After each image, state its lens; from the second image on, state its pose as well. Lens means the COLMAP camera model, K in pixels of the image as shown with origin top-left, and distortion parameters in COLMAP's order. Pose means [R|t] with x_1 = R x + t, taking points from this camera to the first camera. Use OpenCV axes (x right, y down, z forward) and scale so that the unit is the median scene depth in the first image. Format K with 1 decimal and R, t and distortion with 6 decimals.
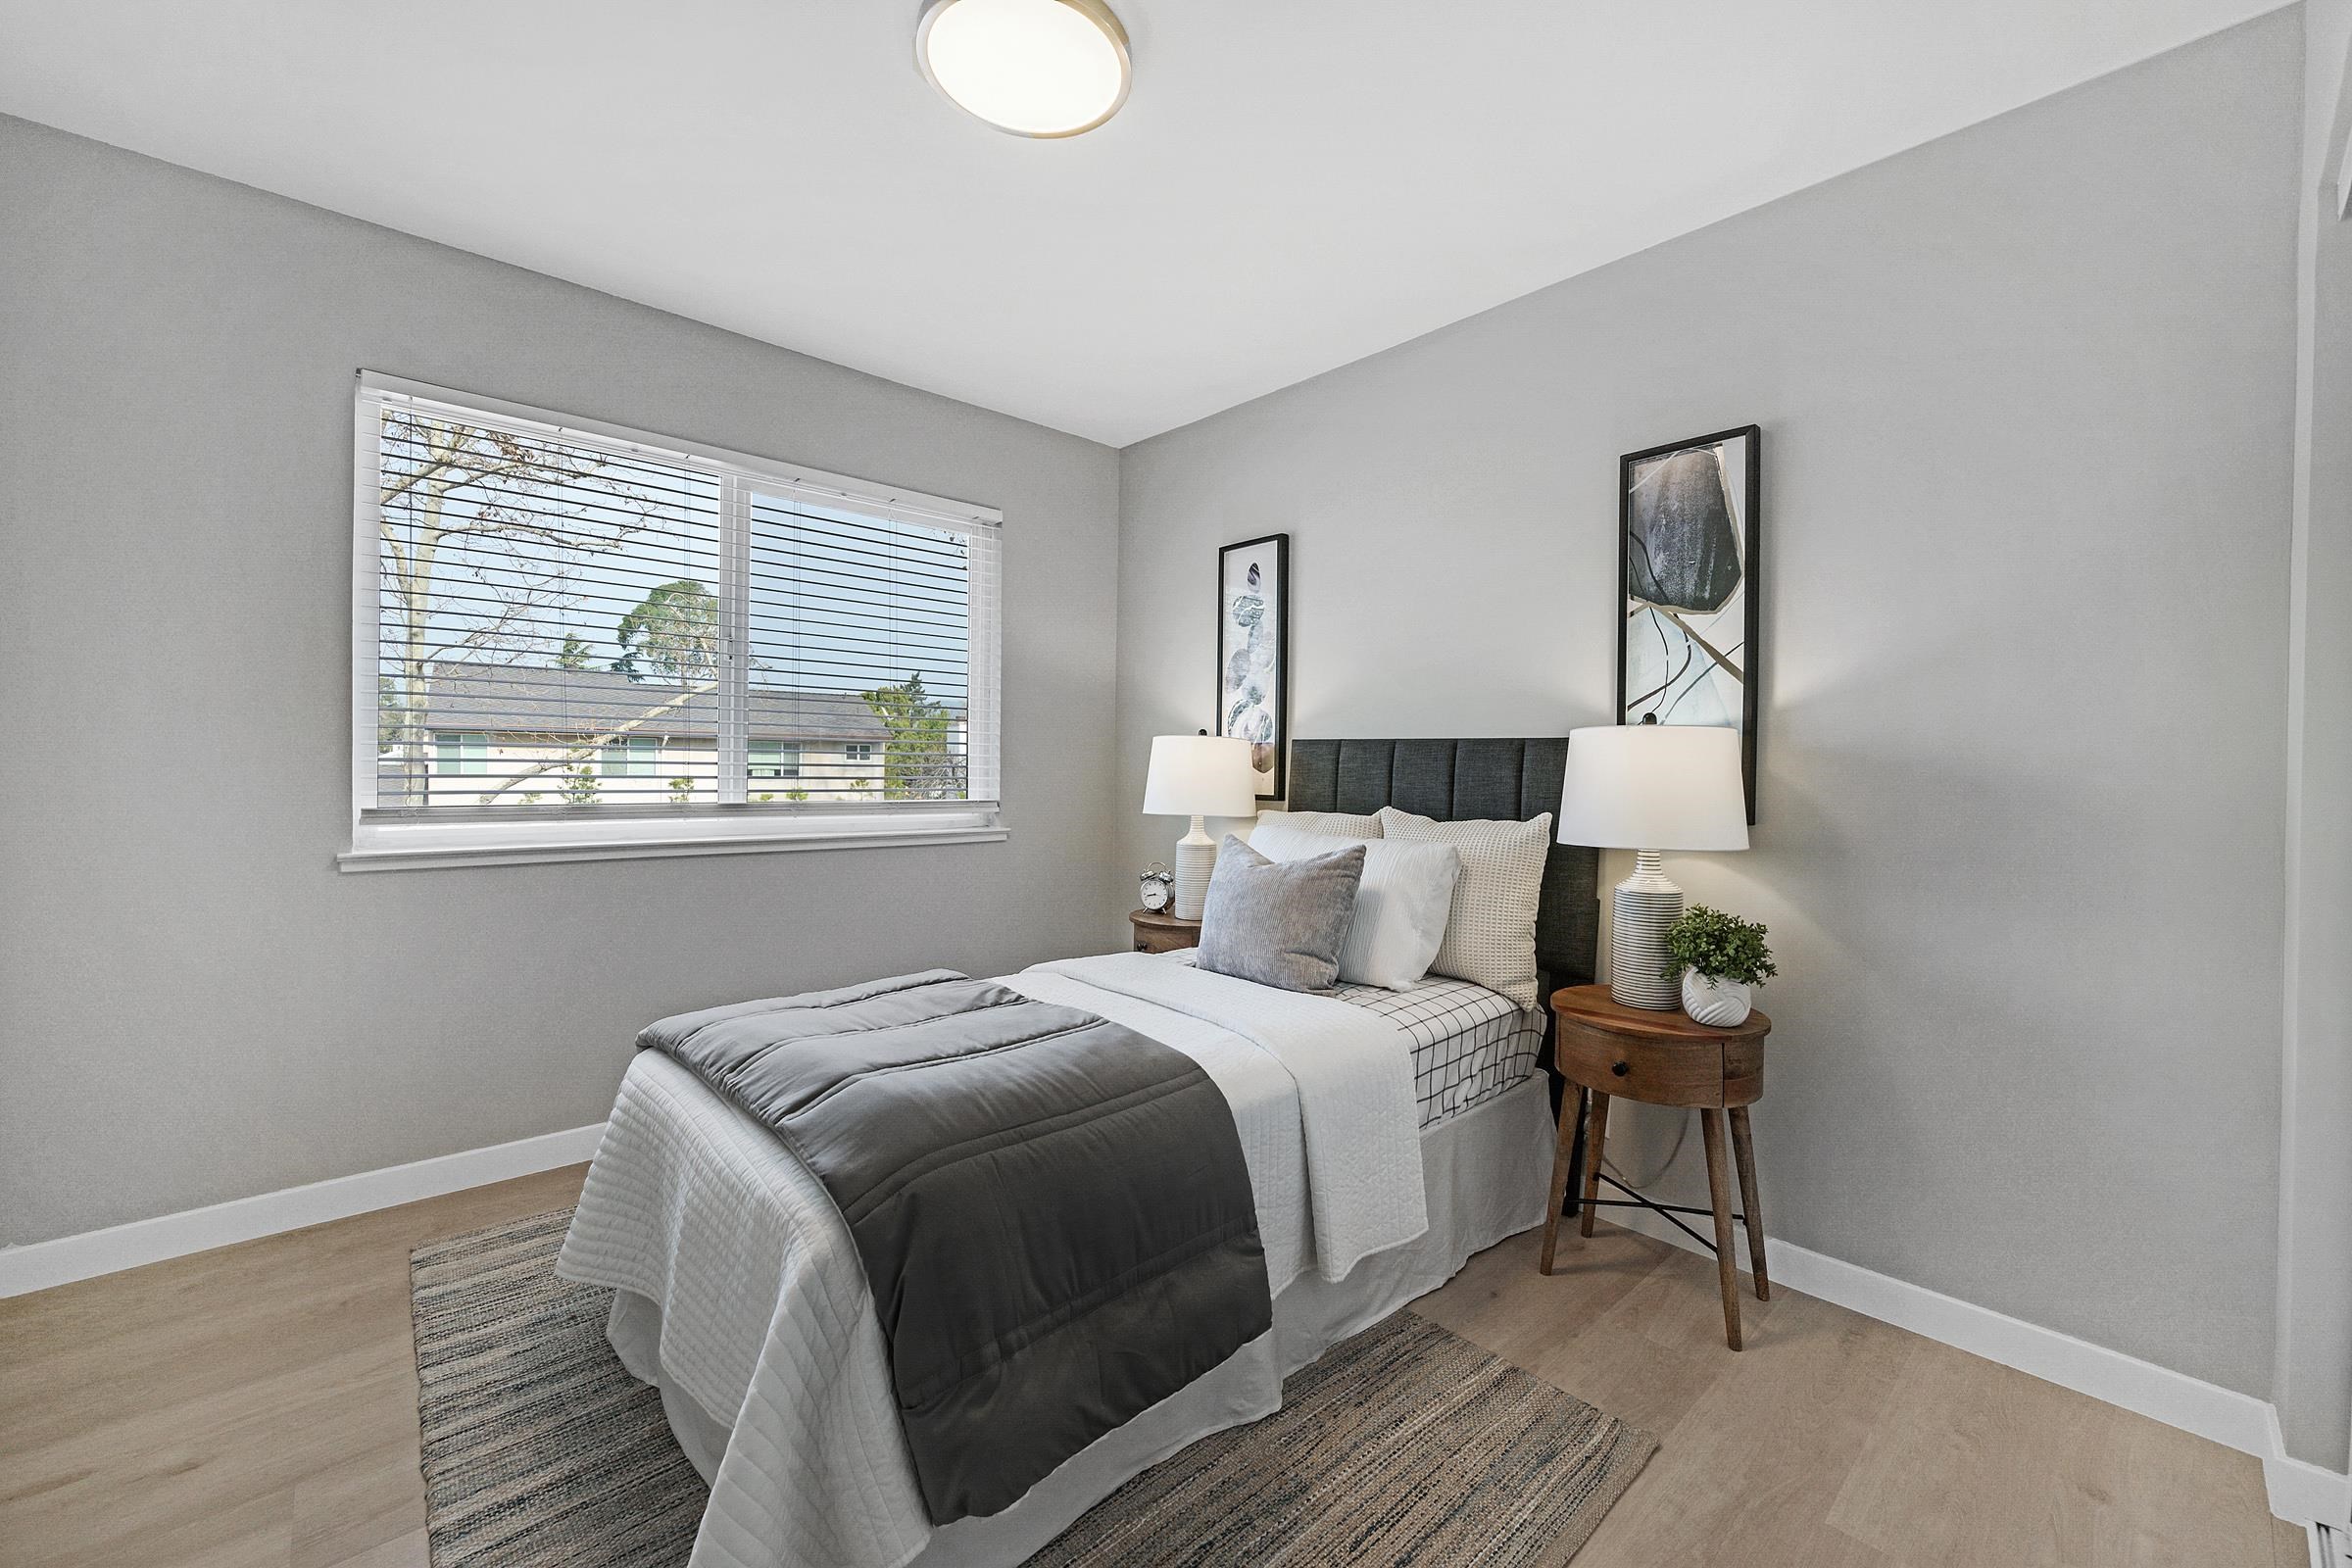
lens RADIAL K [[944.6, 0, 1163.2], [0, 944.6, 778.8], [0, 0, 1]] dist [-0.002003, -0.000976]
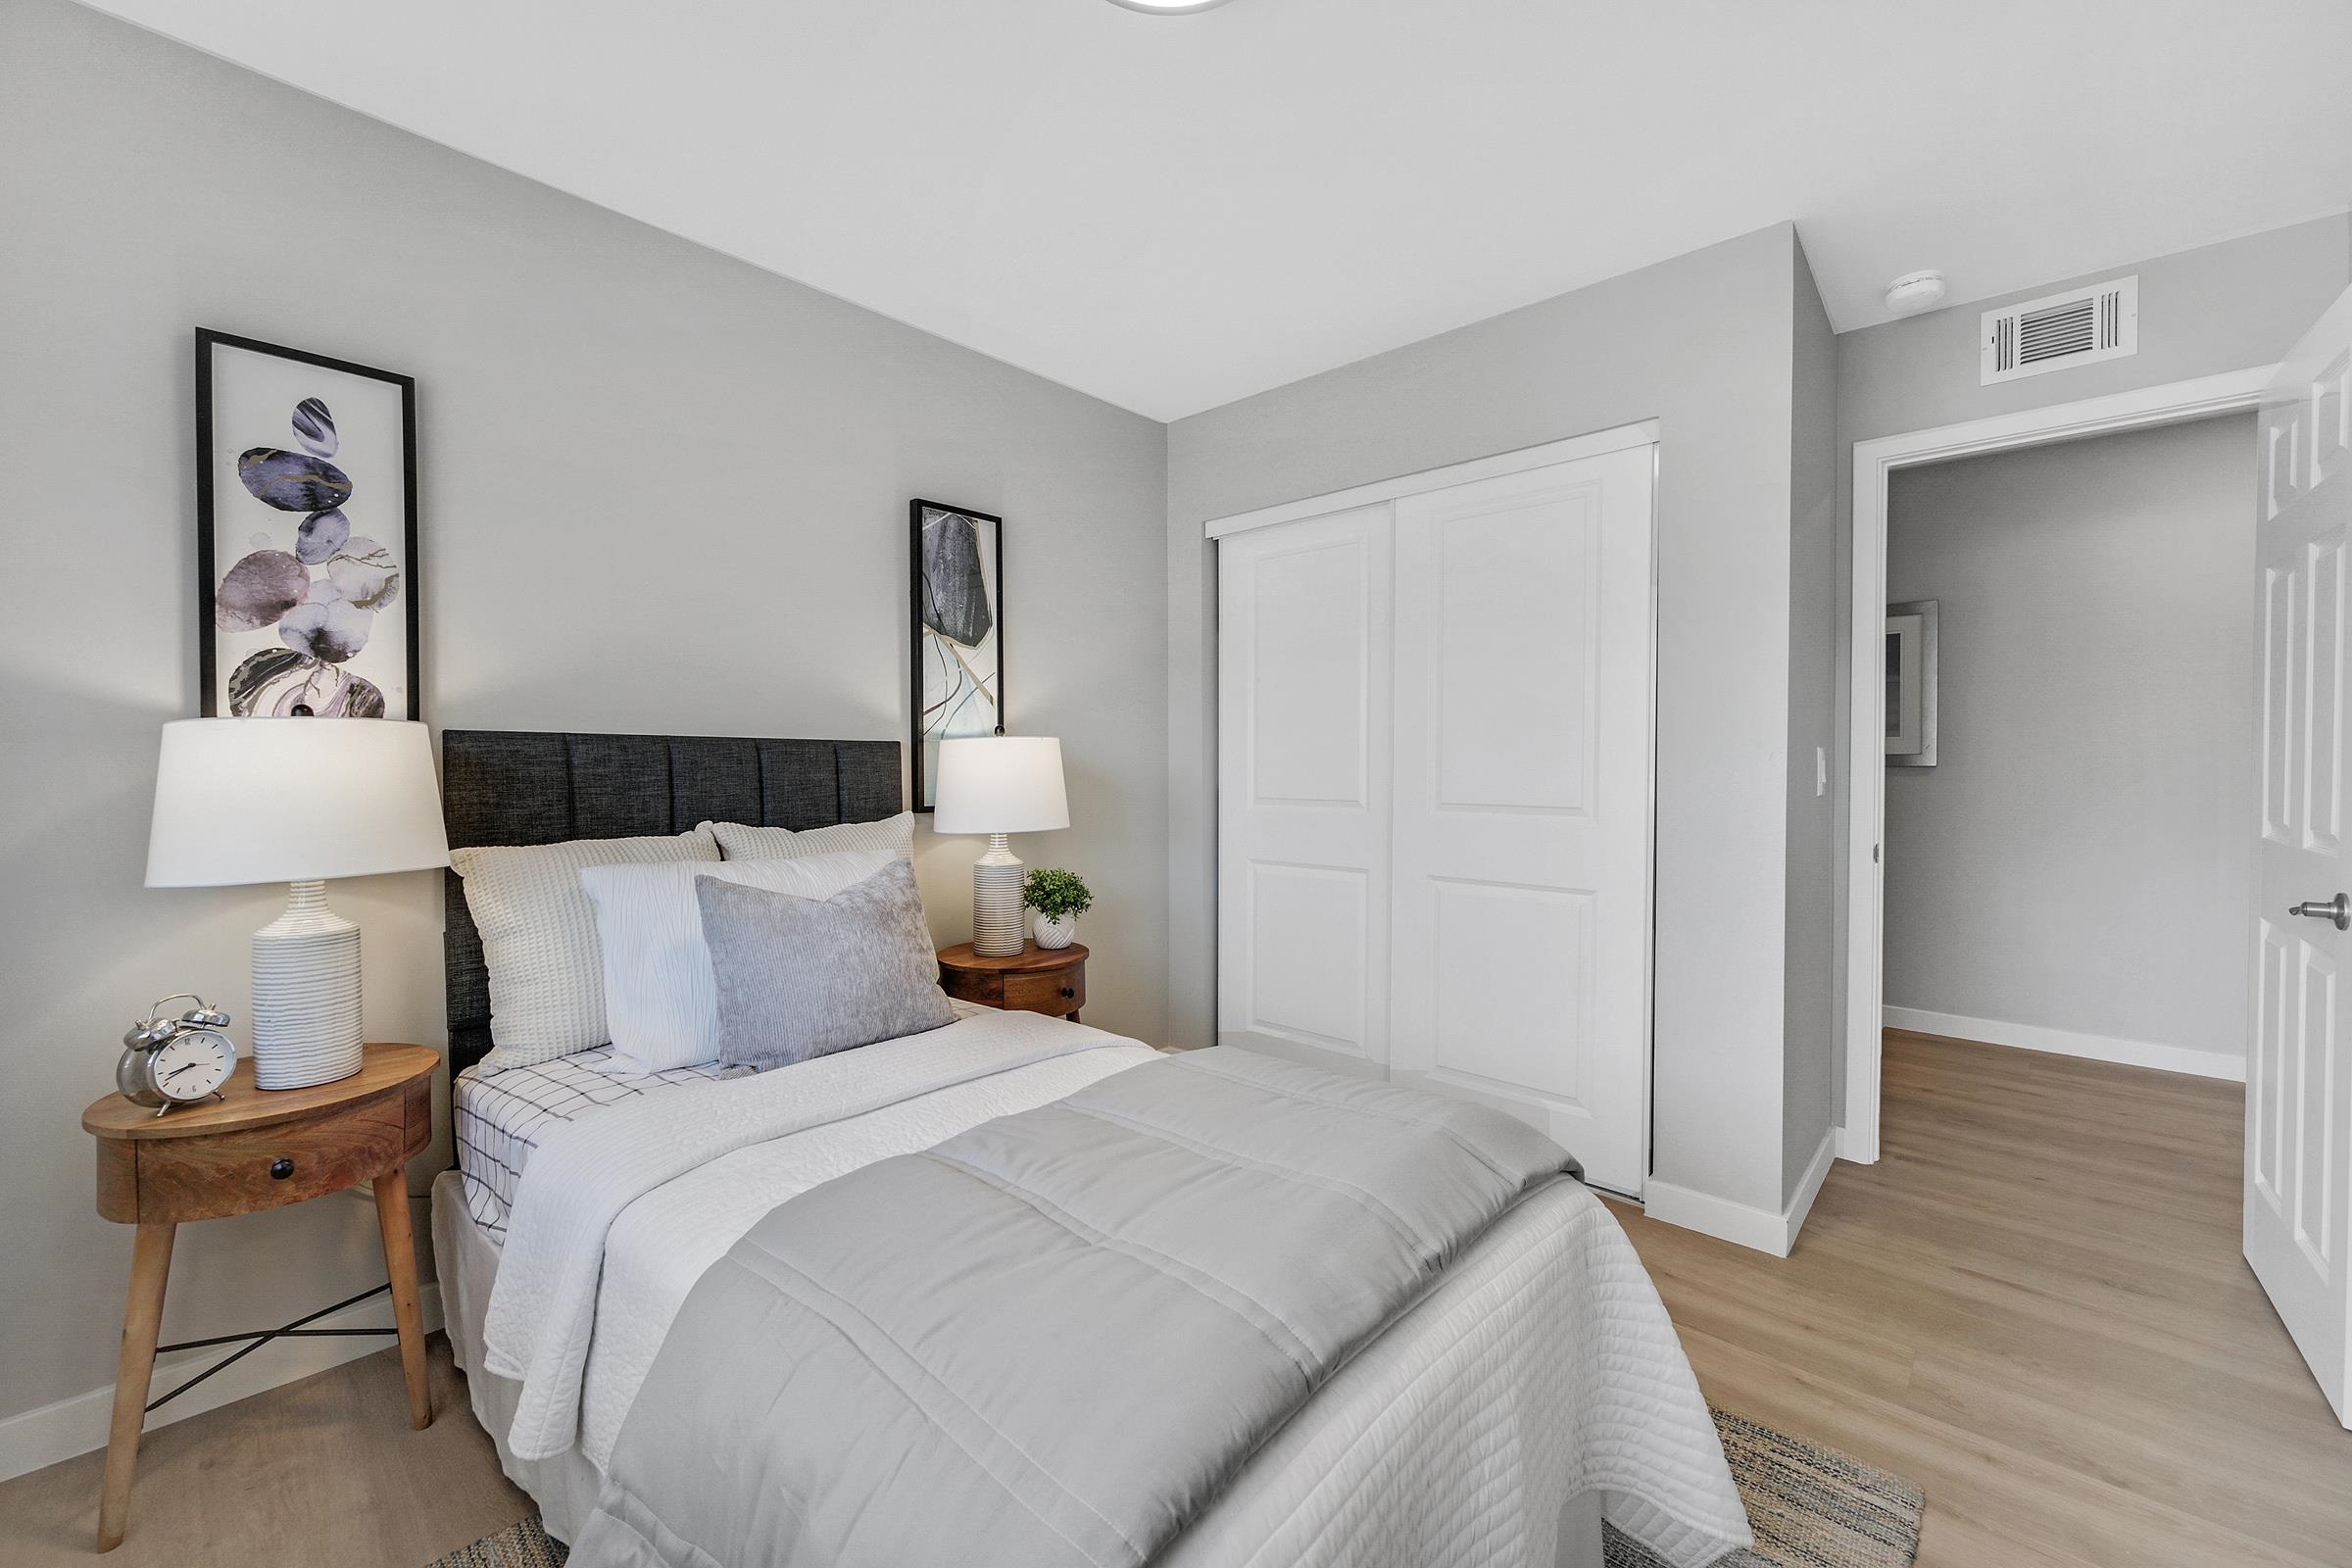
lens RADIAL K [[944.6, 0, 1170.1], [0, 944.6, 770.0], [0, 0, 1]] dist [-0.002003, -0.000976]
pose [[-0.103025, -0.023352, 0.994405, -0.546243], [0.009873, 0.999651, 0.024498, -0.027482], [-0.994630, 0.012341, -0.102758, 0.633637]]
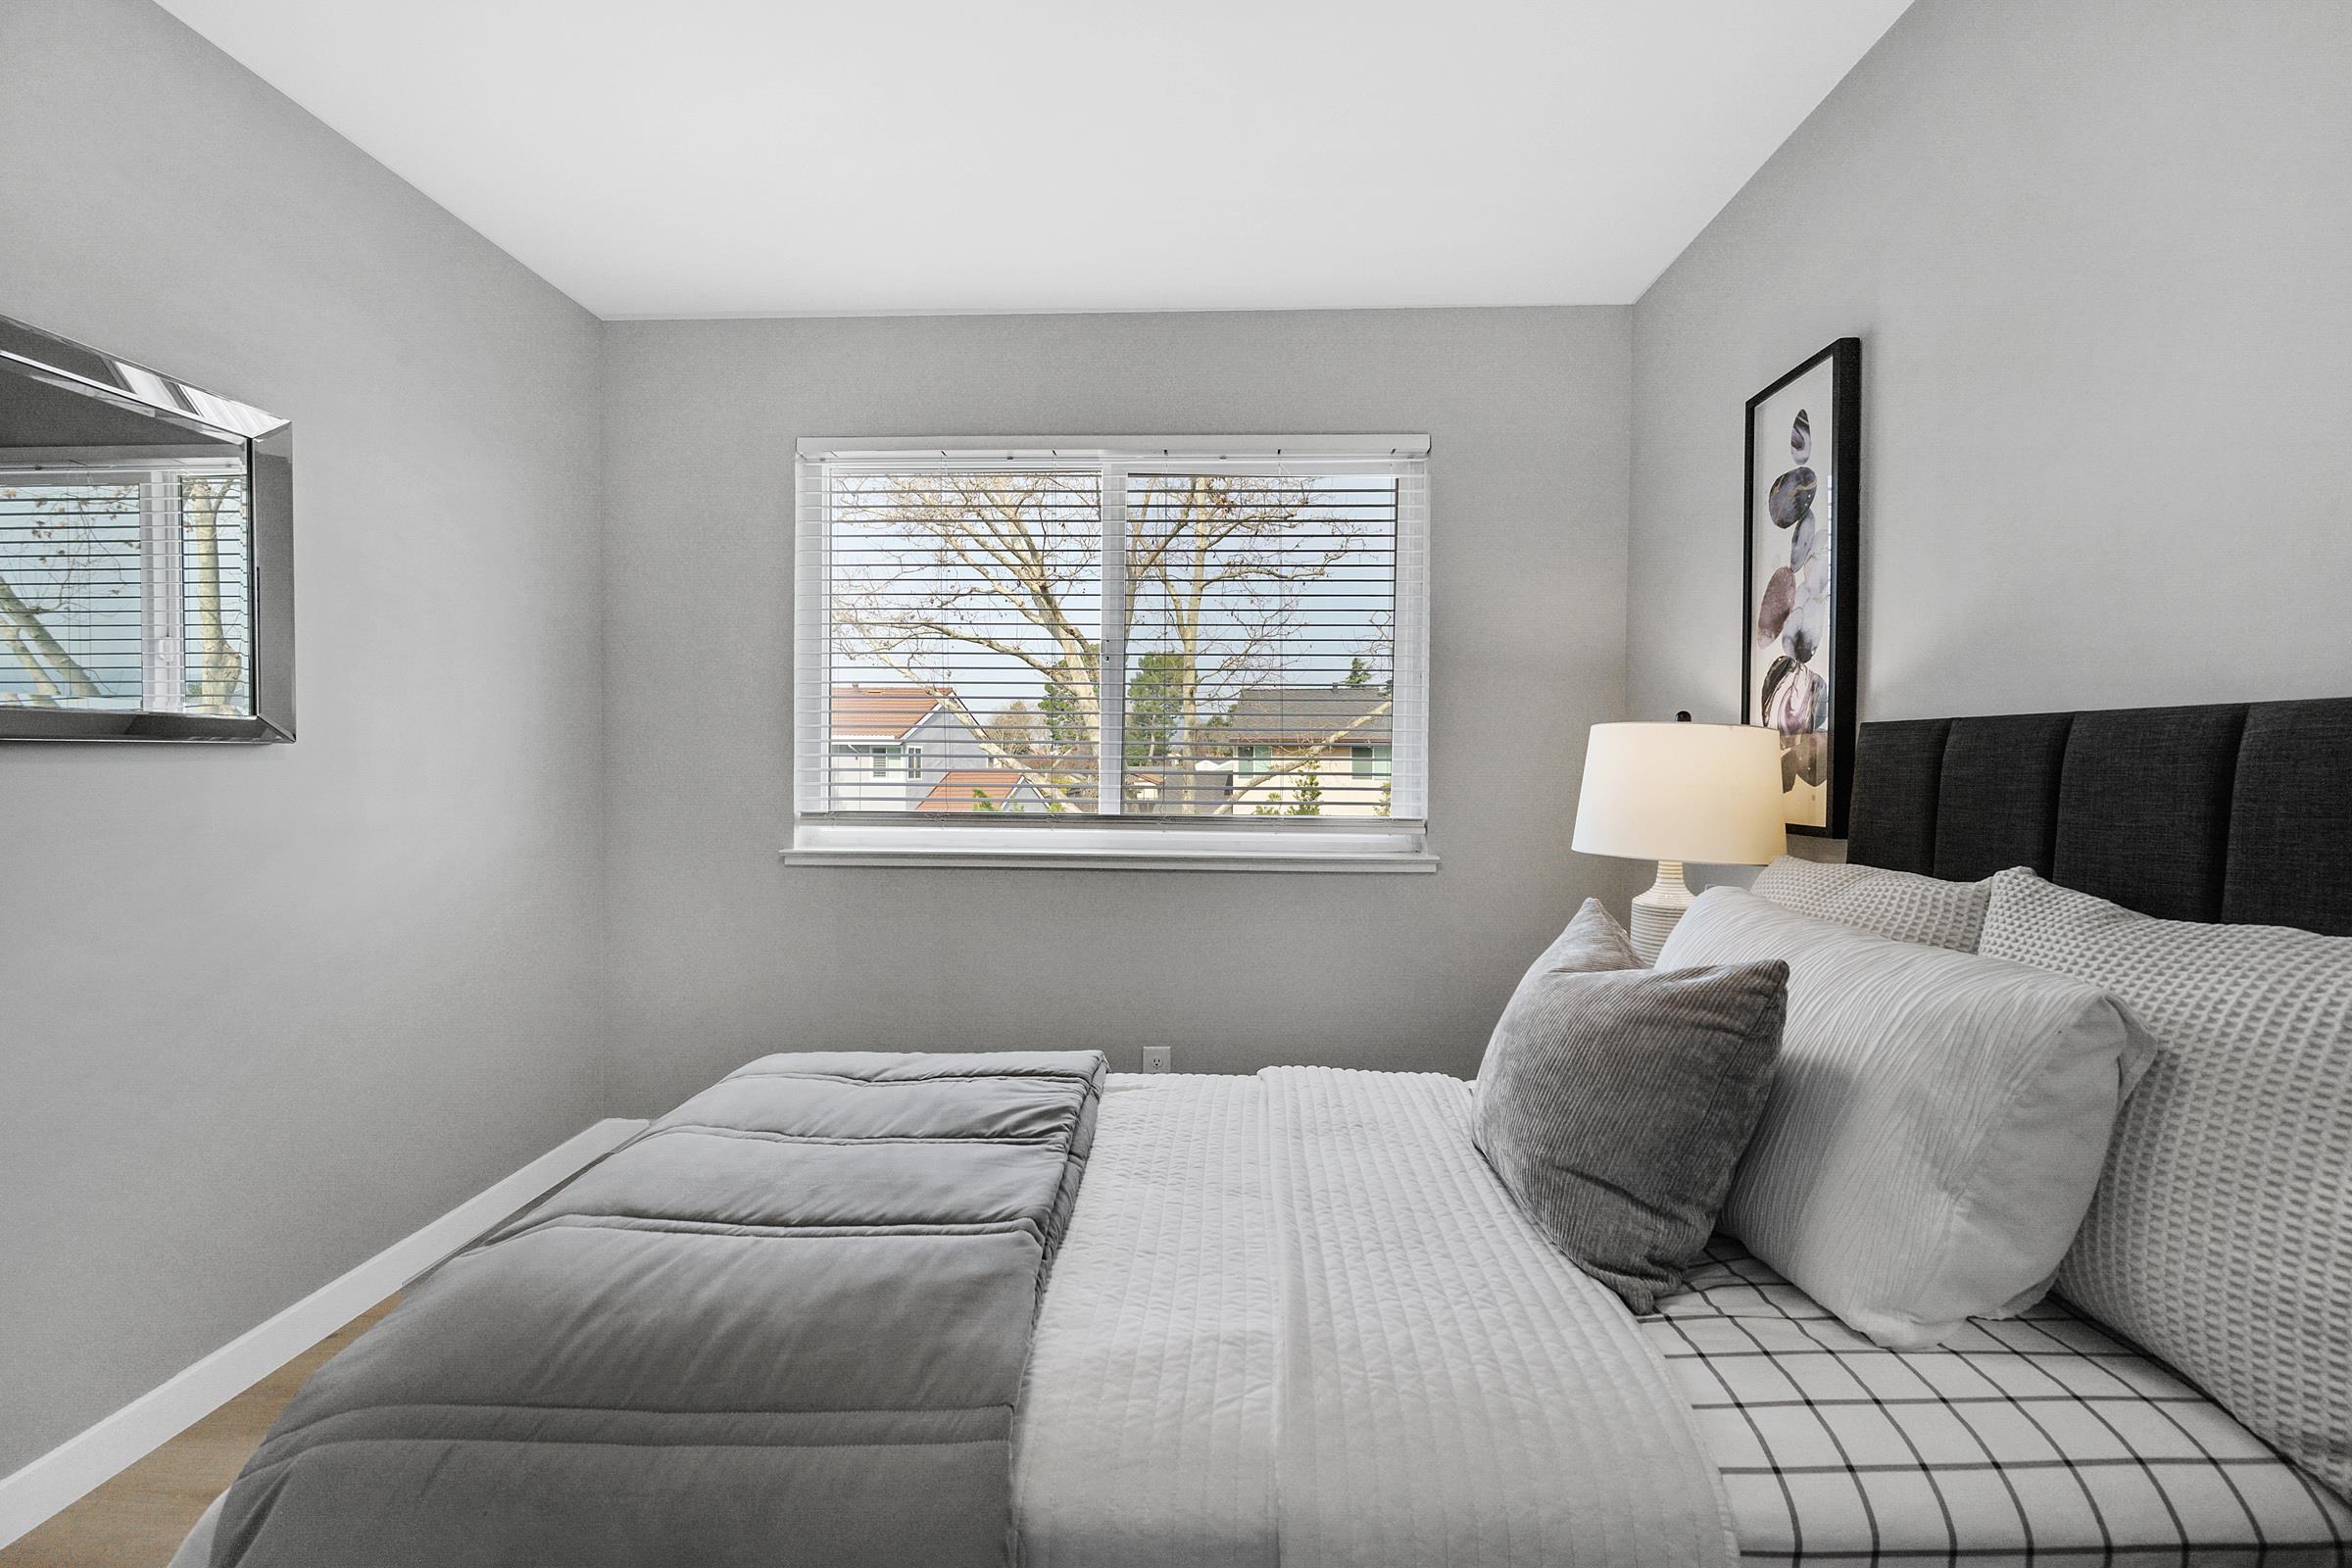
lens RADIAL K [[944.6, 0, 1169.3], [0, 944.6, 769.4], [0, 0, 1]] dist [-0.002003, -0.000976]
pose [[0.725287, -0.003456, -0.688438, 0.231319], [-0.008174, 0.999874, -0.013630, -0.006073], [0.688398, 0.015513, 0.725167, 0.378276]]
